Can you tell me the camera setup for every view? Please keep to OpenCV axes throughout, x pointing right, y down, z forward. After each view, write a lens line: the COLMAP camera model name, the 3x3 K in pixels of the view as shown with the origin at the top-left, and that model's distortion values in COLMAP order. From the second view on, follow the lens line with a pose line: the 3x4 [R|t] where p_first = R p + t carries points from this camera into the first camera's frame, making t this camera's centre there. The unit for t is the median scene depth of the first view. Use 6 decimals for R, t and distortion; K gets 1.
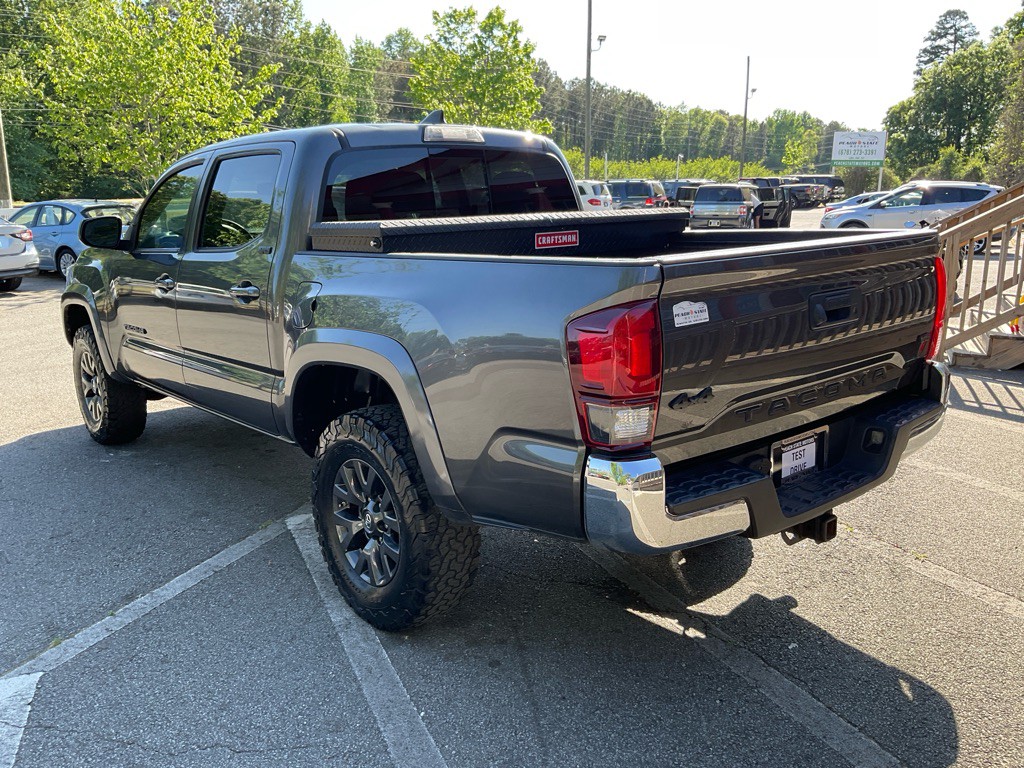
lens RADIAL K [[873.8, 0, 512.0], [0, 873.8, 384.0], [0, 0, 1]] dist [-0.000260, -0.014087]
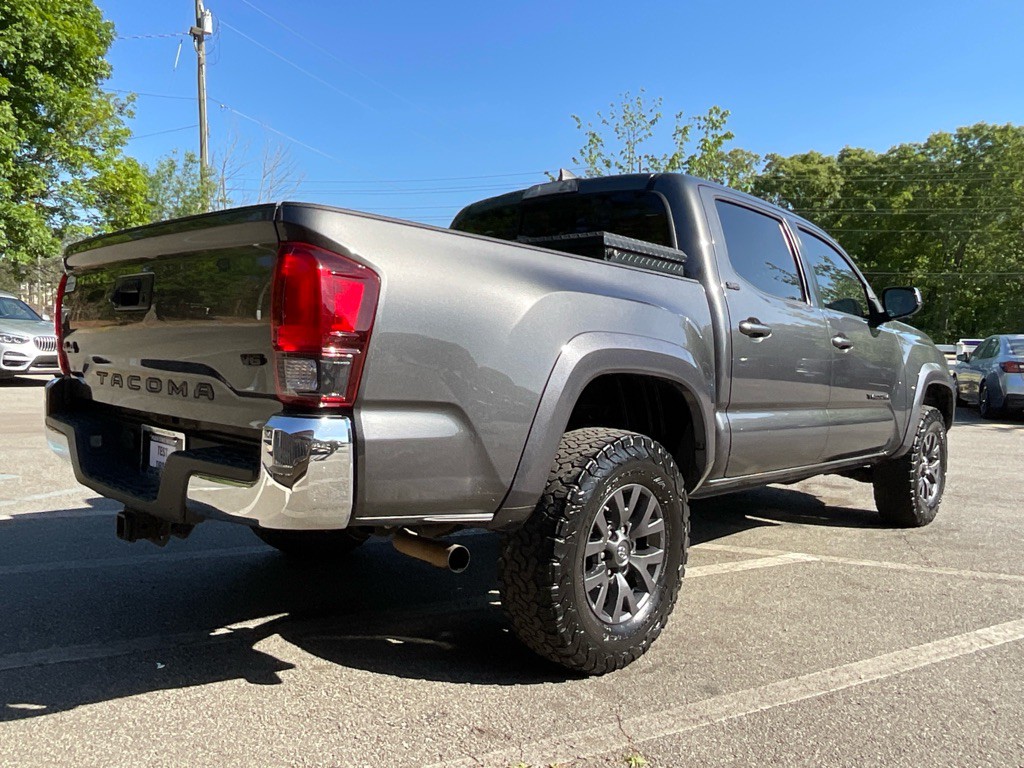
lens RADIAL K [[788.6, 0, 510.4], [0, 788.6, 385.4], [0, 0, 1]] dist [-0.000635, -0.010988]
pose [[0.087729, 0.065141, -0.994012, 1.057585], [-0.245739, 0.968435, 0.041777, -0.103463], [0.965358, 0.240602, 0.100967, 1.091979]]
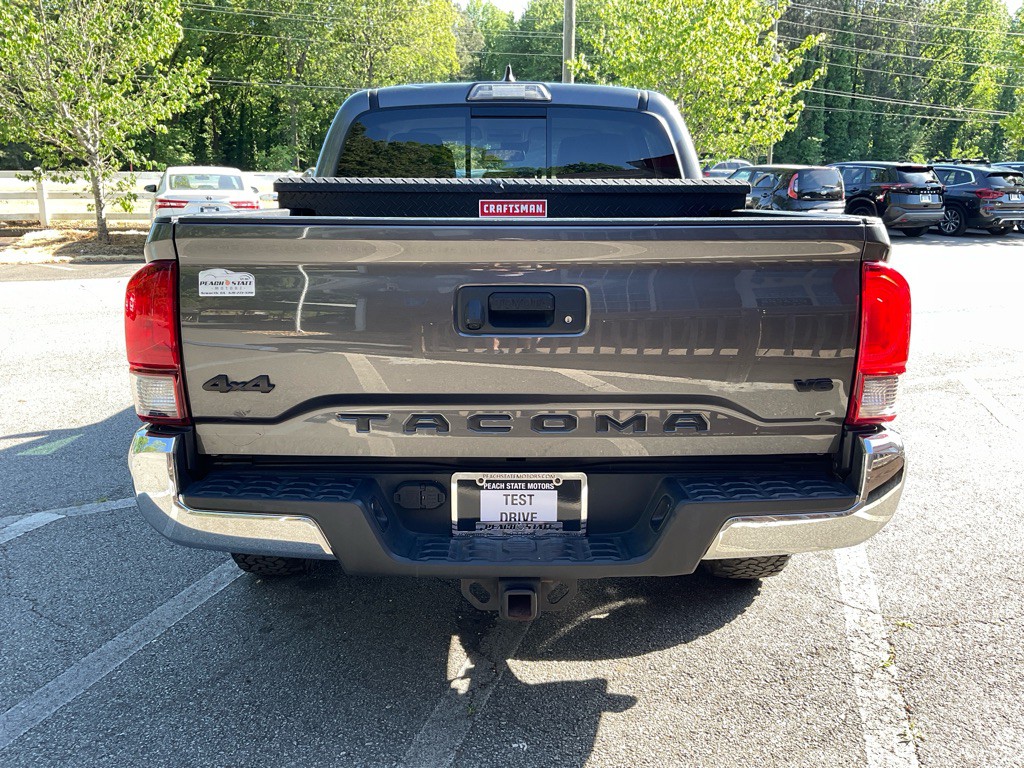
lens RADIAL K [[873.8, 0, 512.0], [0, 873.8, 384.0], [0, 0, 1]] dist [-0.000260, -0.014087]
pose [[0.767266, 0.172077, -0.617813, 0.668783], [-0.157862, 0.984366, 0.078122, -0.065425], [0.621597, 0.037589, 0.782435, 0.346502]]
